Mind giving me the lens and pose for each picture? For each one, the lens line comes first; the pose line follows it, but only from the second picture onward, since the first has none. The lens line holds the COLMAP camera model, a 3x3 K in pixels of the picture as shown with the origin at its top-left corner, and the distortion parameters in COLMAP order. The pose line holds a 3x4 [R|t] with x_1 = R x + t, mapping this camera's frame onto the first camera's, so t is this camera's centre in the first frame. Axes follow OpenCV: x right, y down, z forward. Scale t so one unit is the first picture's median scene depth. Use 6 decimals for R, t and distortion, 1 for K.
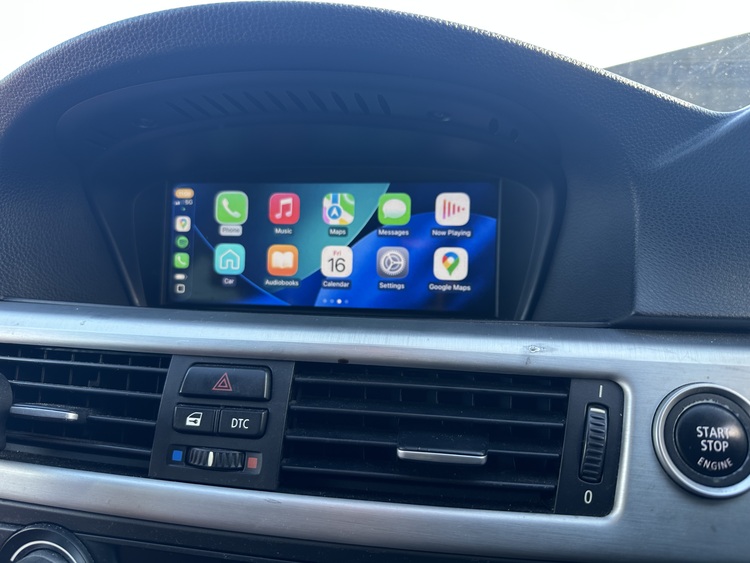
lens RADIAL K [[526.3, 0, 374.4], [0, 526.3, 282.1], [0, 0, 1]] dist [-0.002423, -0.011312]
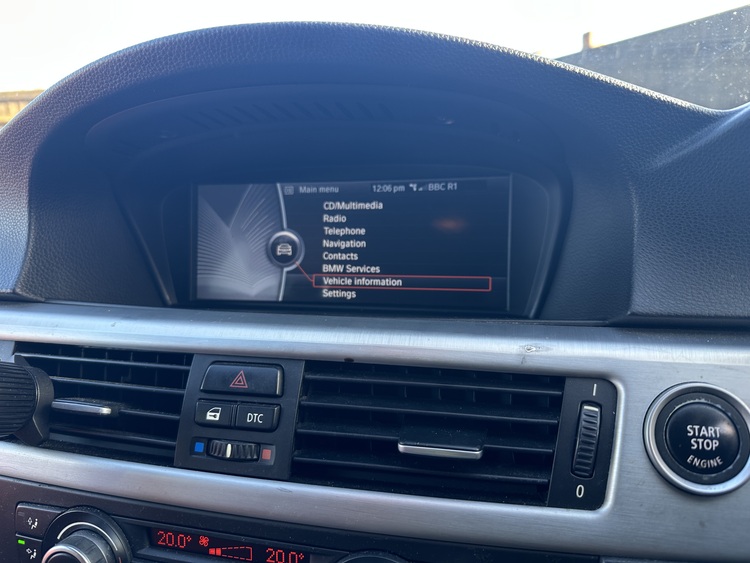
lens RADIAL K [[526.3, 0, 375.4], [0, 526.3, 280.9], [0, 0, 1]] dist [-0.002423, -0.011312]
pose [[0.997304, -0.015204, -0.071794, 0.074730], [0.017827, 0.999191, 0.036038, -0.048211], [0.071188, -0.037220, 0.996768, -0.048734]]
